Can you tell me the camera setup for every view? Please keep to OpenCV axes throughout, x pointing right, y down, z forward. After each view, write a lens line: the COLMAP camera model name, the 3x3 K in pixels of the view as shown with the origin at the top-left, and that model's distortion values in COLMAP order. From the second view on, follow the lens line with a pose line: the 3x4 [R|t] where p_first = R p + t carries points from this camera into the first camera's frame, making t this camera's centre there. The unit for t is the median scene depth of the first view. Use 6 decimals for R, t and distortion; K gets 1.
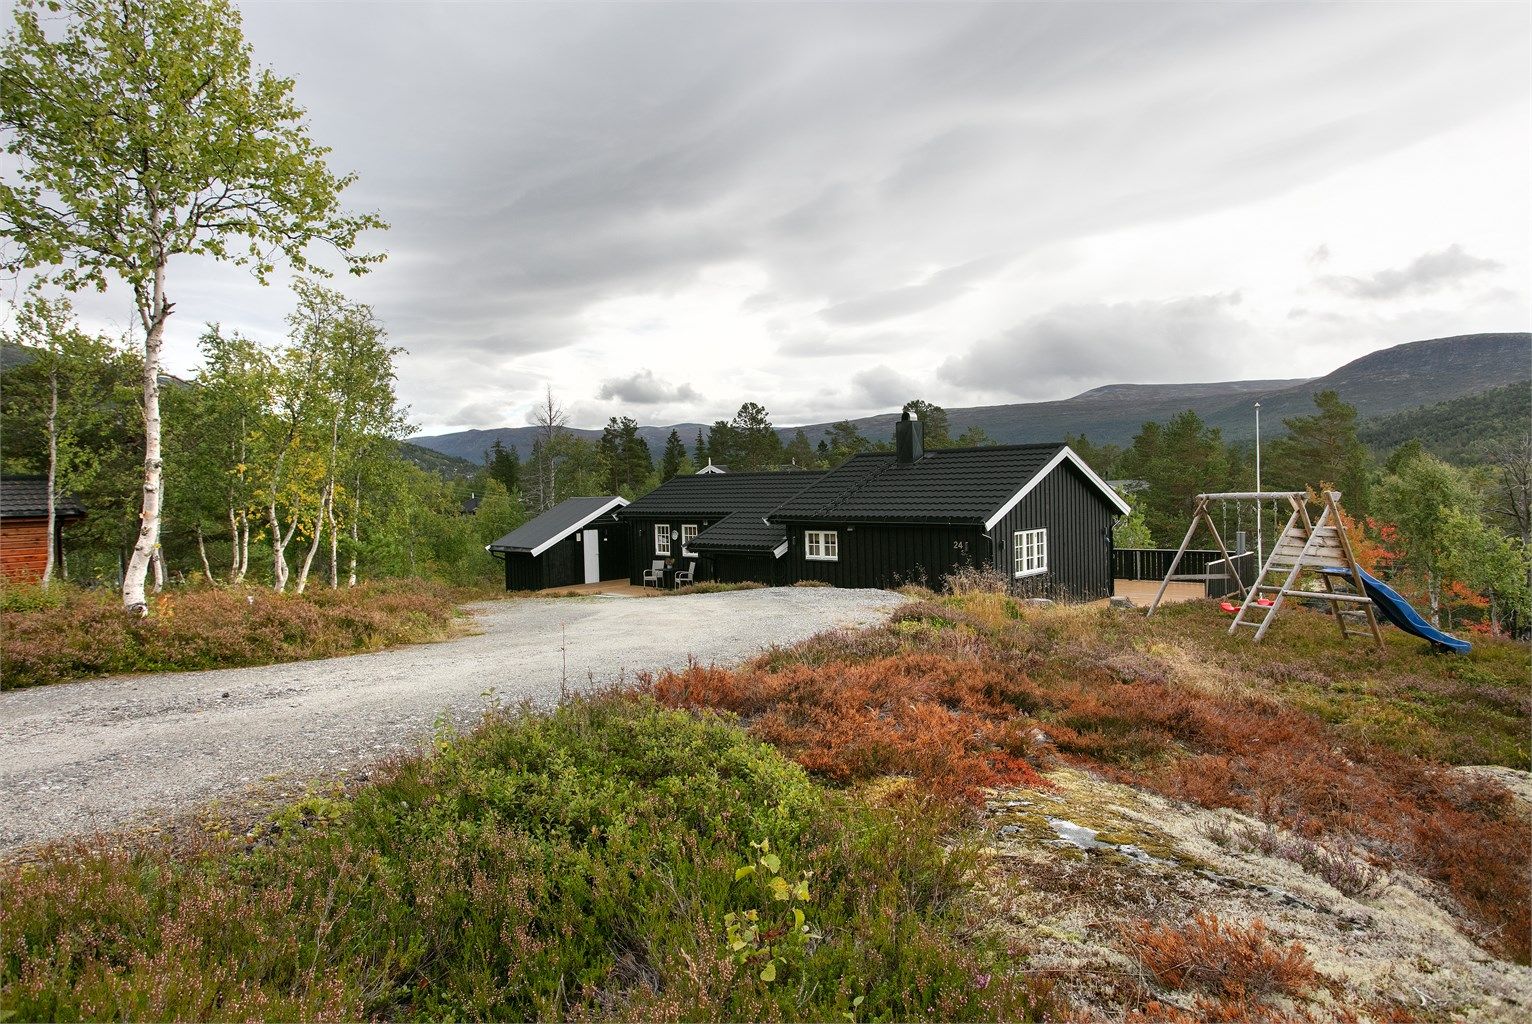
lens RADIAL K [[892.0, 0, 766.0], [0, 892.0, 512.0], [0, 0, 1]] dist [-0.049371, 0.039220]
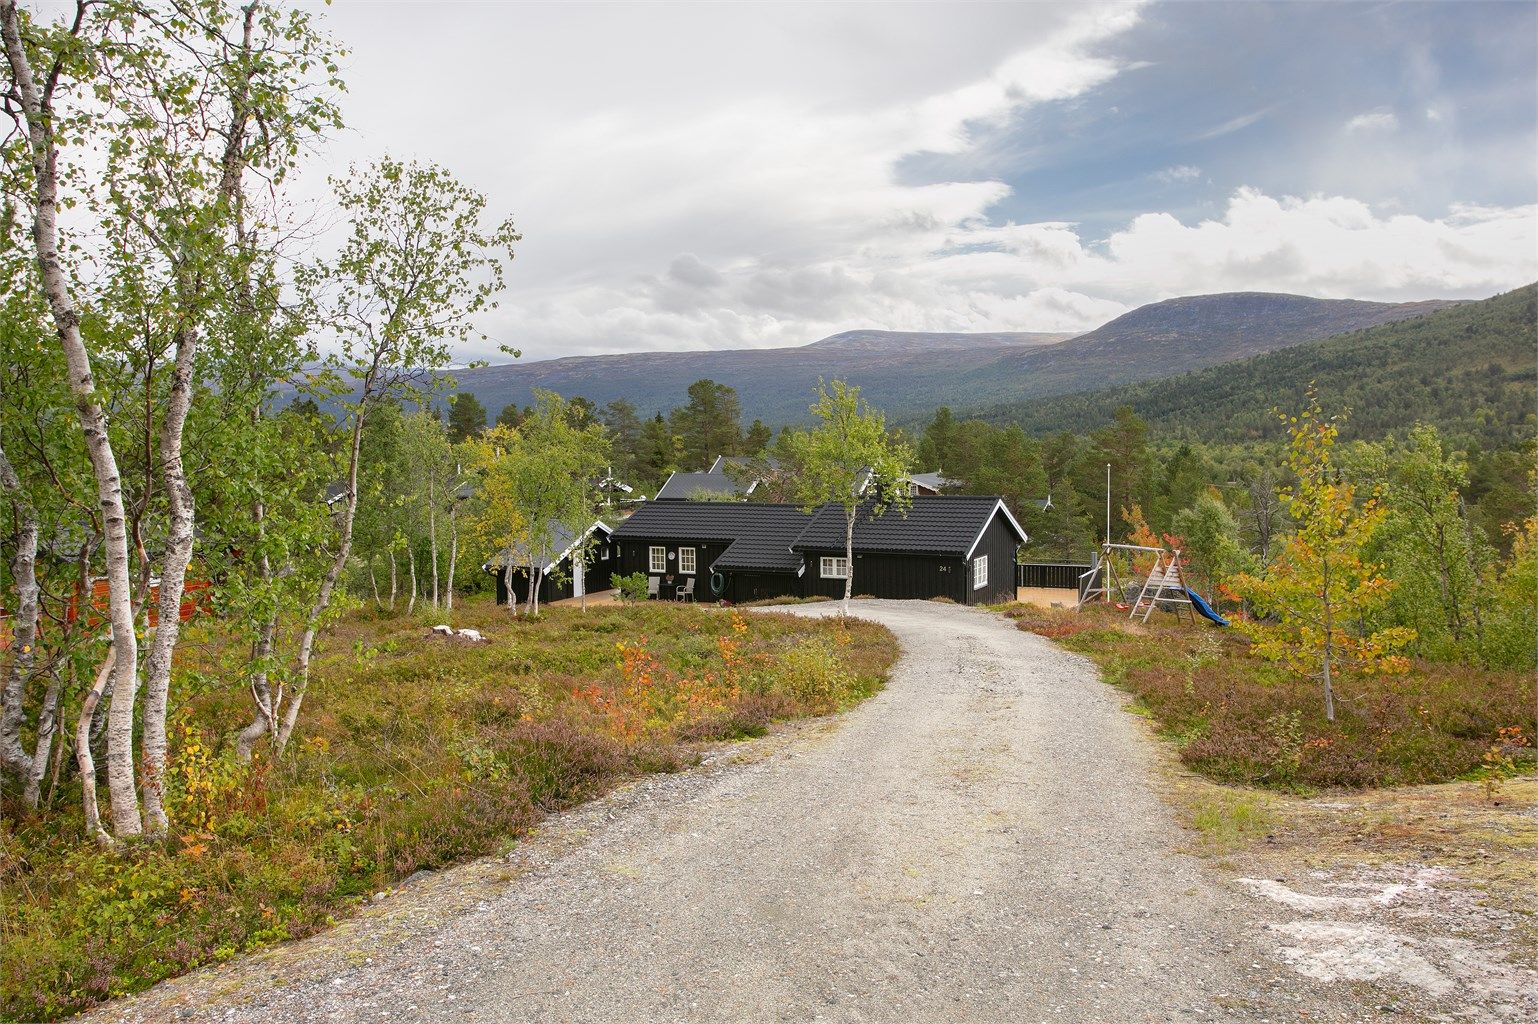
lens RADIAL K [[1181.5, 0, 775.4], [0, 1181.5, 531.7], [0, 0, 1]] dist [-0.005063, 0.038657]
pose [[0.953188, -0.005053, 0.302335, -0.494511], [-0.006768, 0.999253, 0.038039, -0.074824], [-0.302302, -0.038304, 0.952442, -0.614518]]
